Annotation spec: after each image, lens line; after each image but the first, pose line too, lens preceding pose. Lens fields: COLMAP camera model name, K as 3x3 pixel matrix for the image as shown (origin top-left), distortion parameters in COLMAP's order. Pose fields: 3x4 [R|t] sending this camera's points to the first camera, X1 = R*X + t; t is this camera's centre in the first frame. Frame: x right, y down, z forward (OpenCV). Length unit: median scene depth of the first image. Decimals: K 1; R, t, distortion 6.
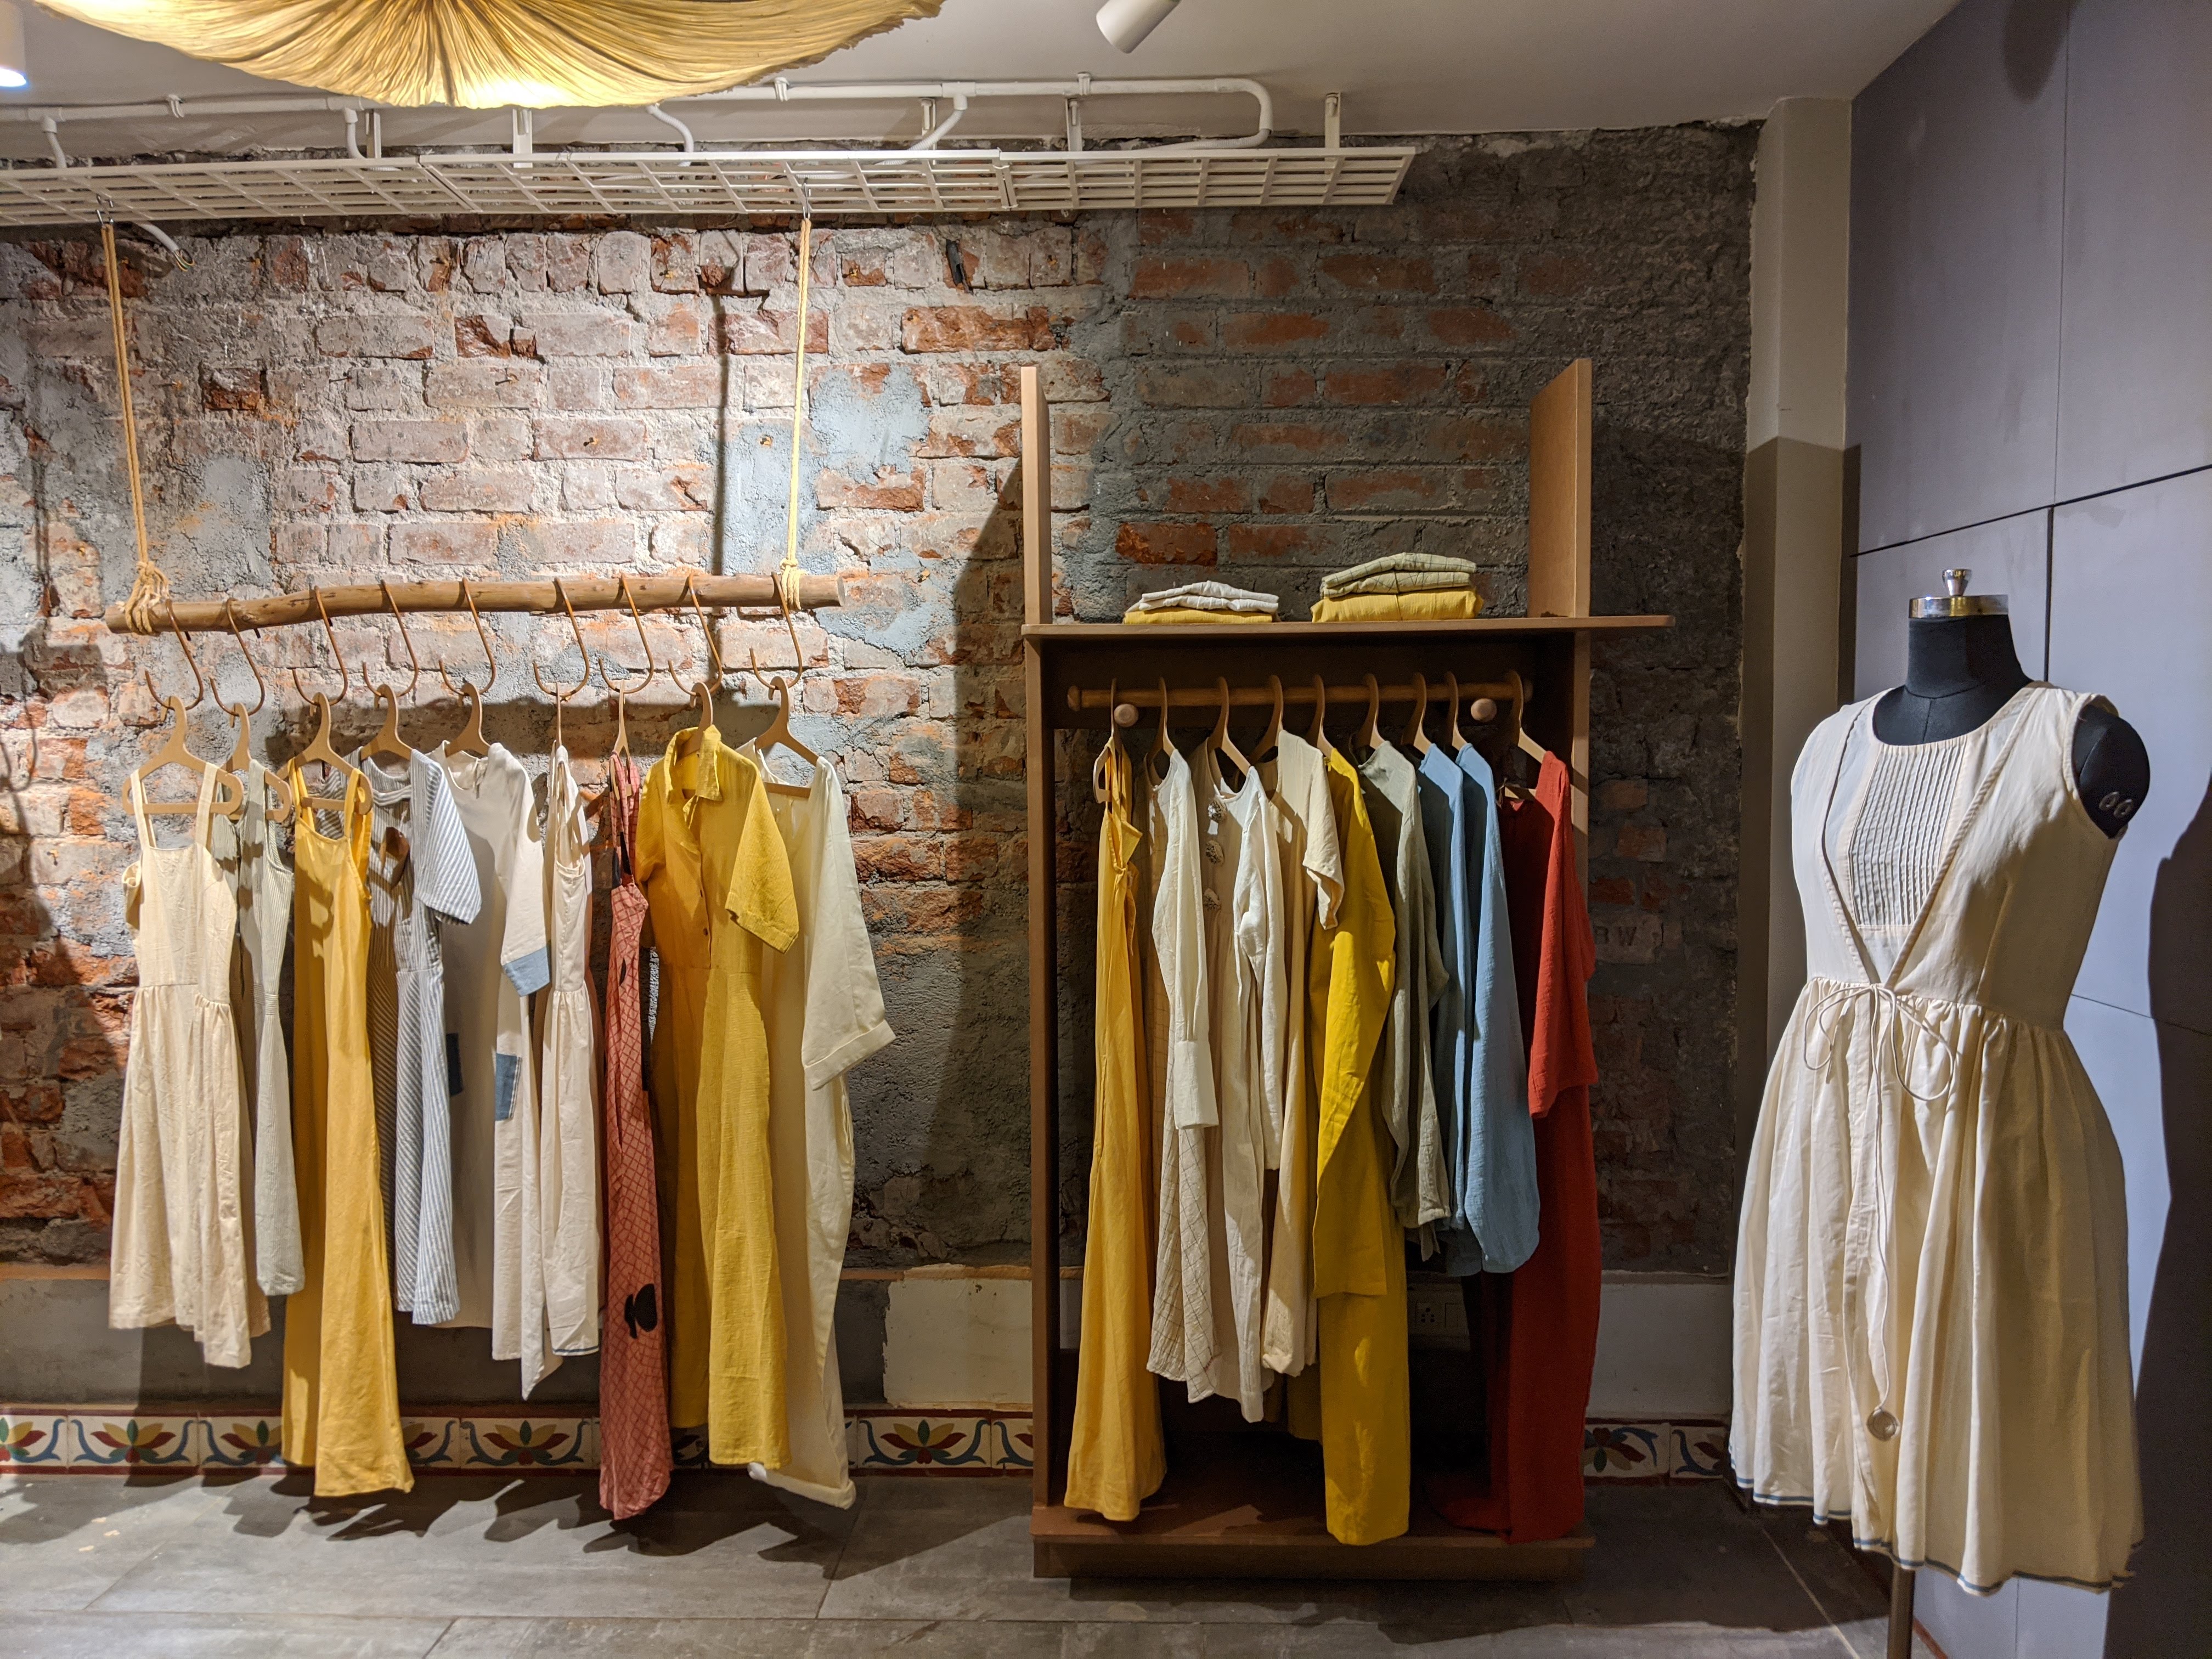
lens RADIAL K [[1752.6, 0, 1101.5], [0, 1752.6, 844.1], [0, 0, 1]] dist [0.083572, -0.136813]
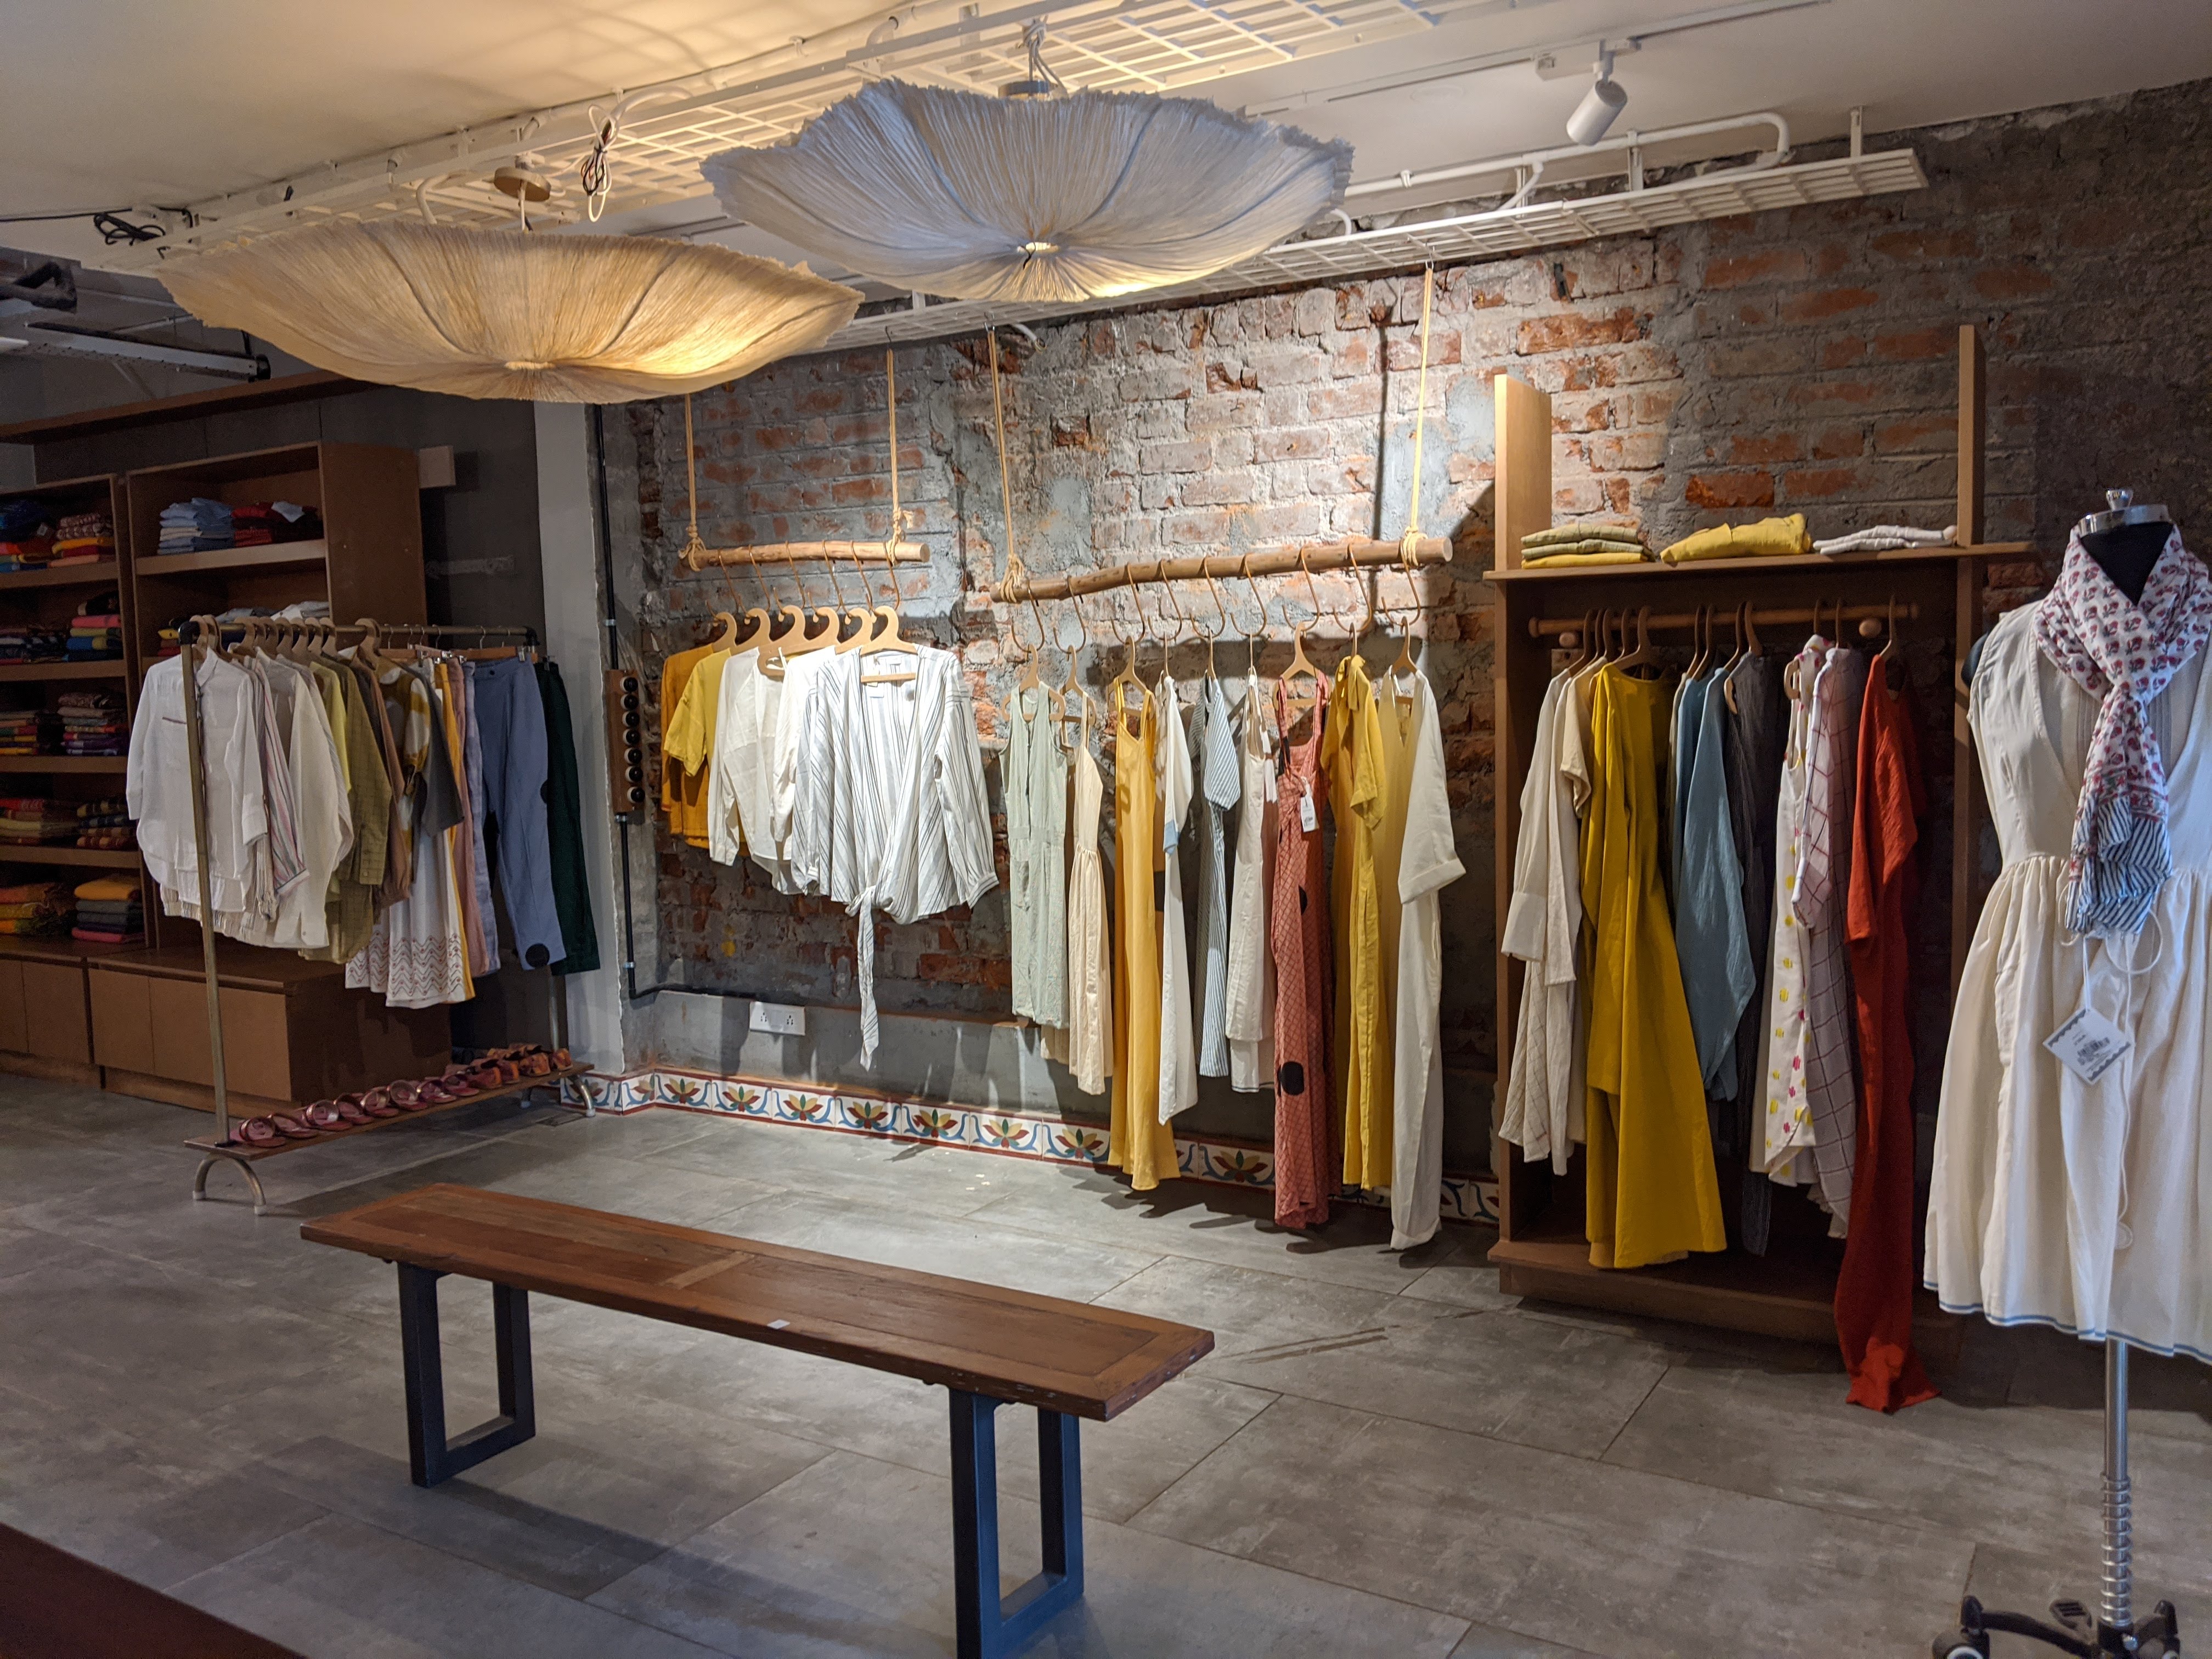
lens RADIAL K [[1752.6, 0, 1101.5], [0, 1752.6, 844.1], [0, 0, 1]] dist [0.083572, -0.136813]
pose [[0.869834, 0.034118, -0.492163, 0.266161], [-0.014889, 0.998967, 0.042938, 0.023546], [0.493119, -0.030021, 0.869444, -0.269895]]
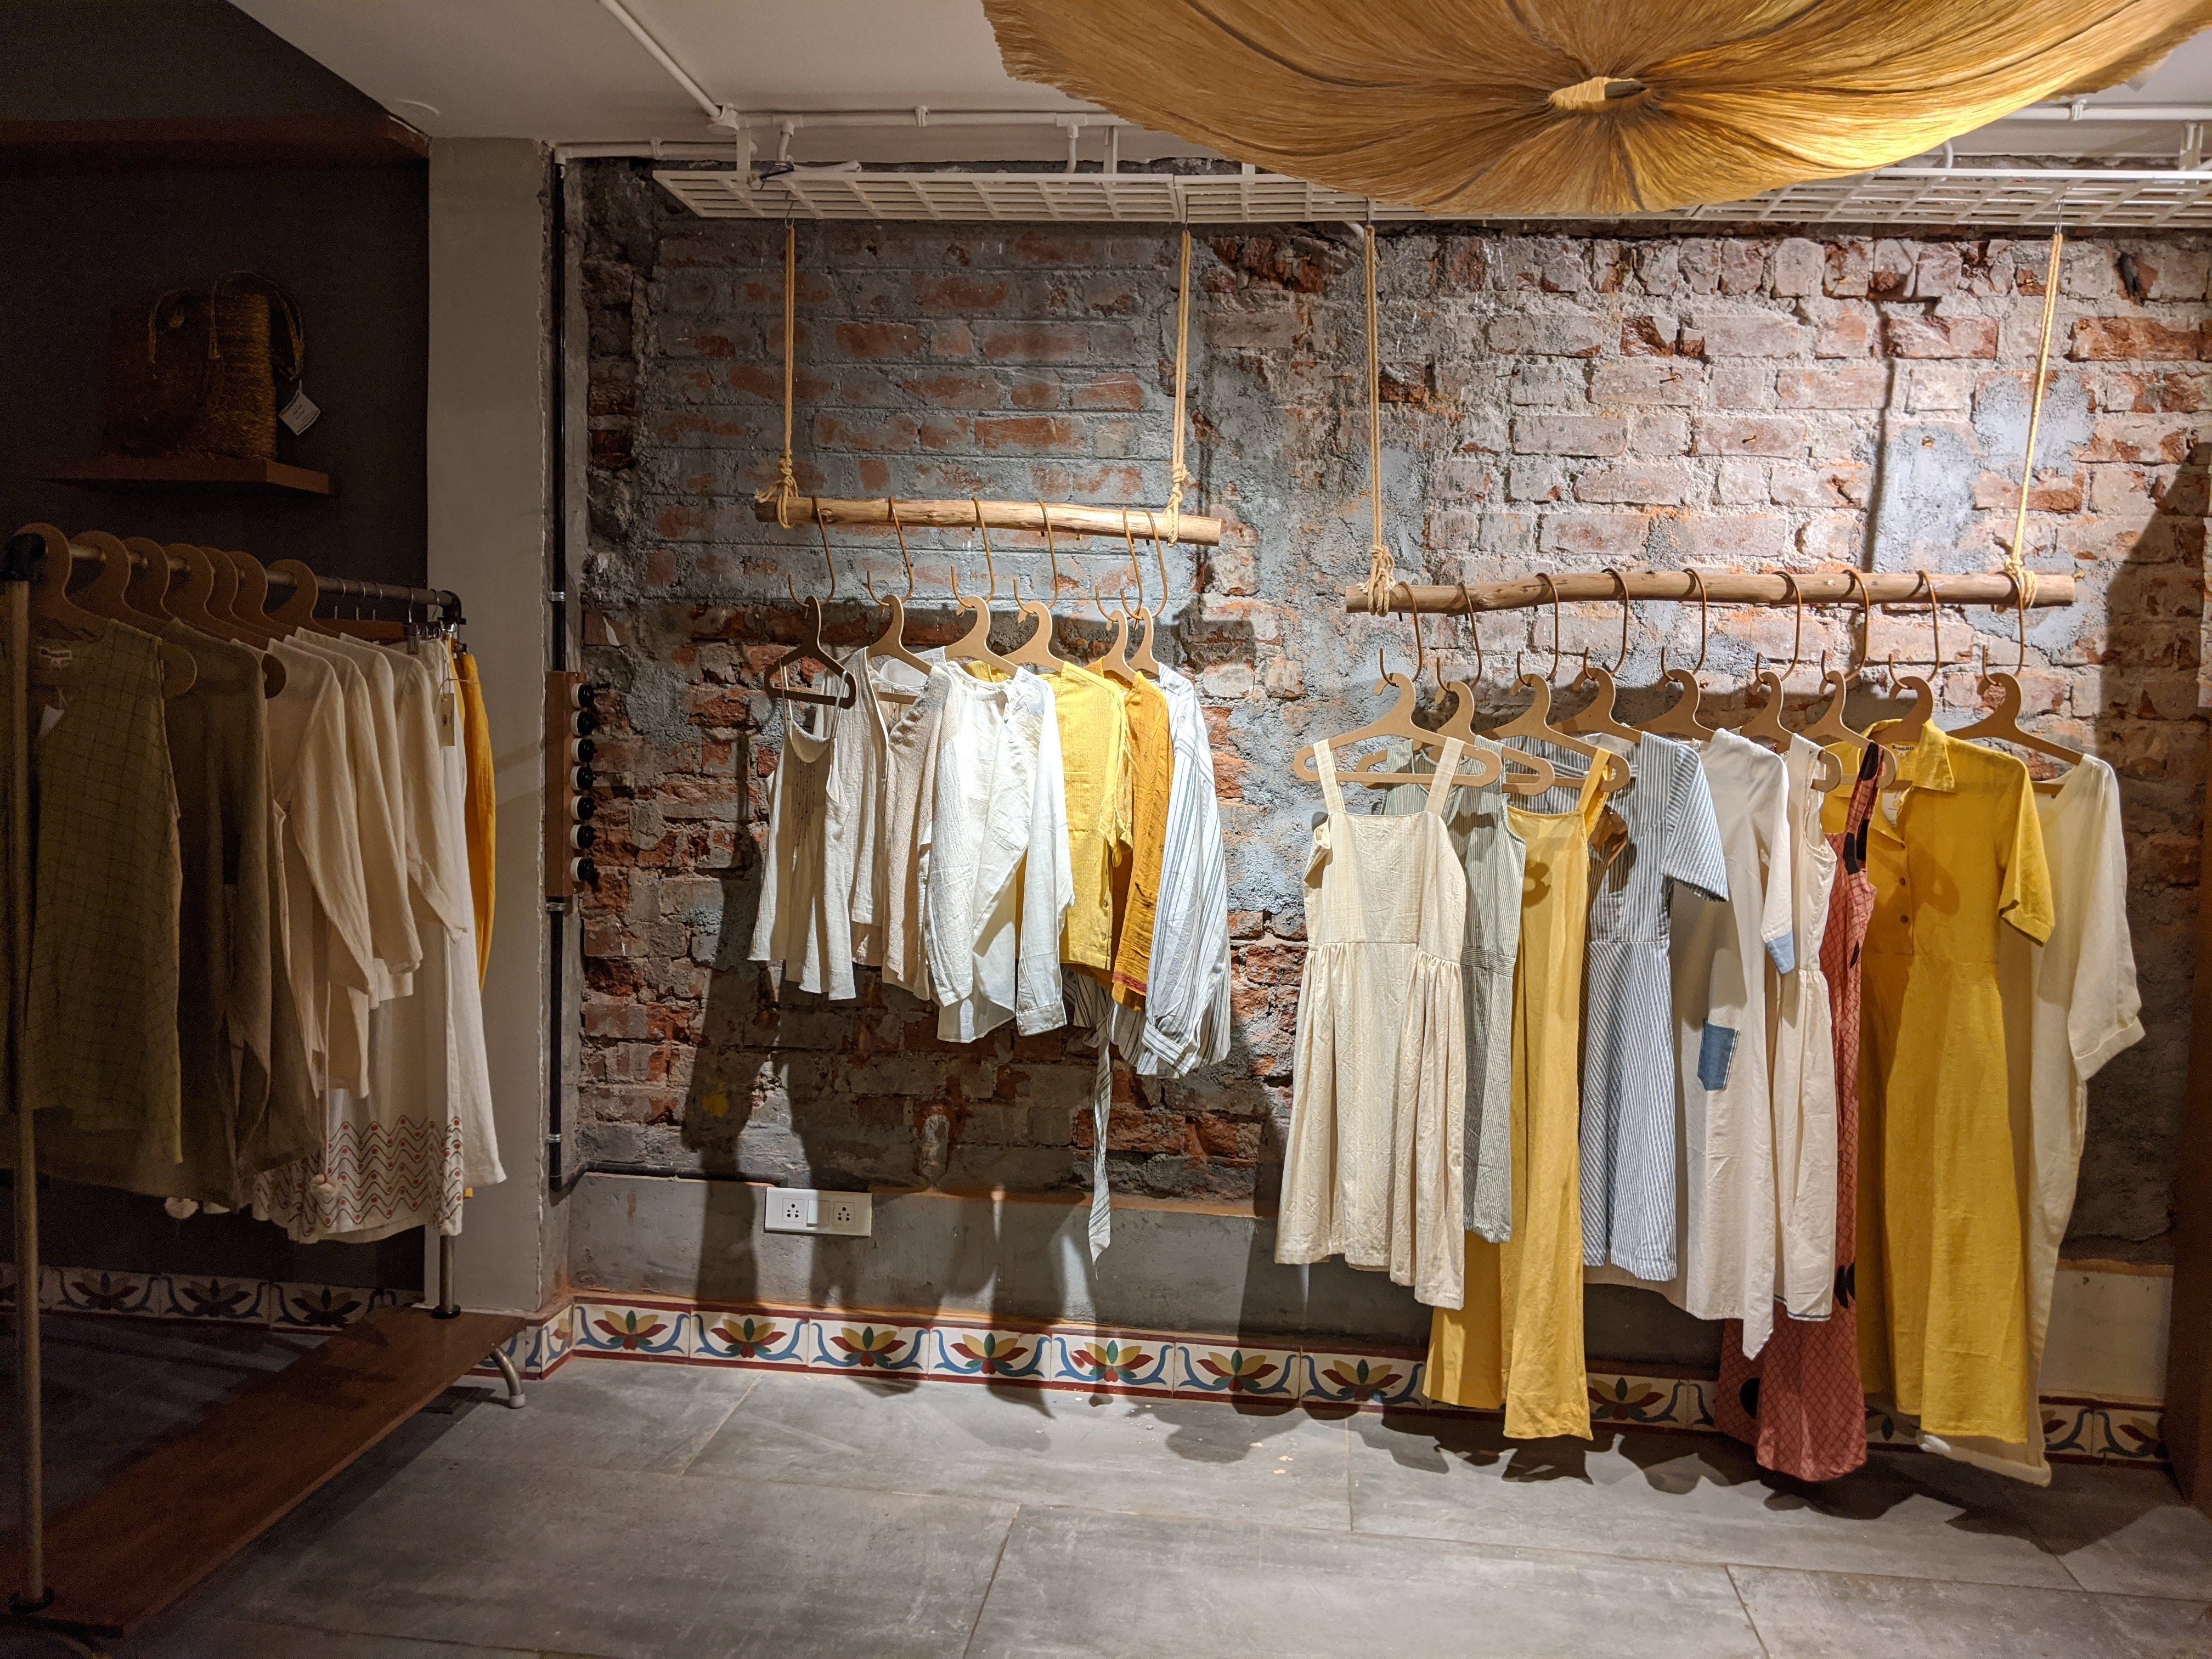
lens RADIAL K [[1740.6, 0, 1106.0], [0, 1740.6, 829.5], [0, 0, 1]] dist [0.061293, -0.123592]
pose [[0.996095, 0.044491, -0.076263, -0.577417], [-0.044450, 0.999009, 0.002230, 0.015018], [0.076286, 0.001169, 0.997085, -0.051202]]
